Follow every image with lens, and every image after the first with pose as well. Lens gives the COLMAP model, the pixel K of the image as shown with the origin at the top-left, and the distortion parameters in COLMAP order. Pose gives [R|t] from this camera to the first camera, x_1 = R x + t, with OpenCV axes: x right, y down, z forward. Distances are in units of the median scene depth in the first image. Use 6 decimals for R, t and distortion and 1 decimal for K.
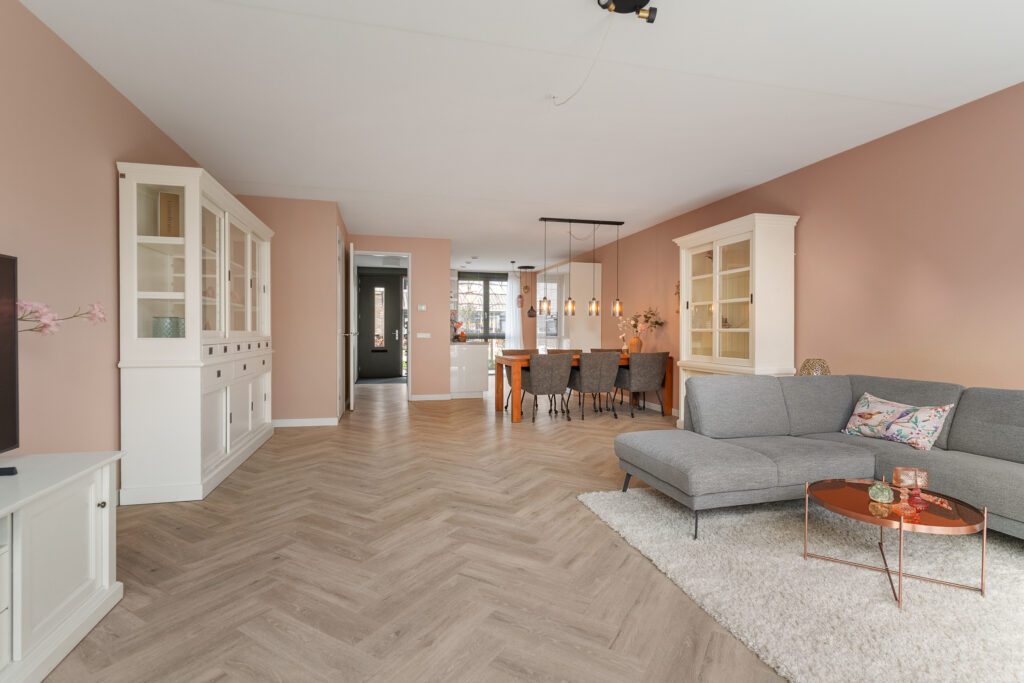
lens RADIAL K [[482.5, 0, 507.1], [0, 482.5, 337.6], [0, 0, 1]] dist [-0.000432, -0.000599]
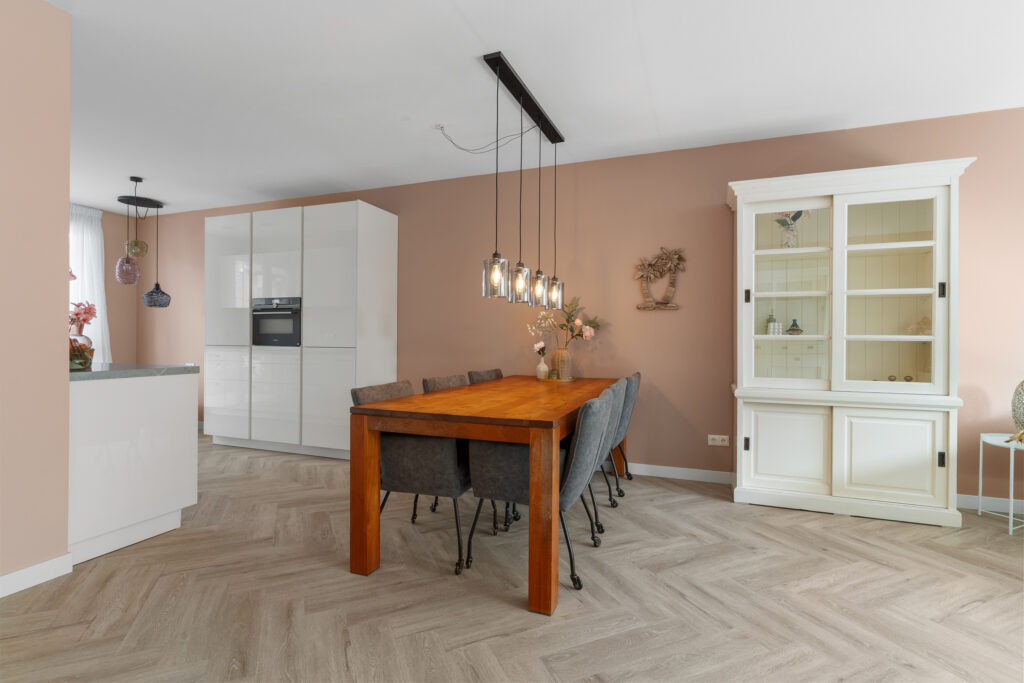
lens RADIAL K [[482.5, 0, 518.8], [0, 482.5, 344.6], [0, 0, 1]] dist [-0.000432, -0.000599]
pose [[0.570231, 0.006502, 0.821459, -0.289554], [-0.000641, 0.999972, -0.007470, -0.001654], [-0.821484, 0.003733, 0.570219, 0.901939]]
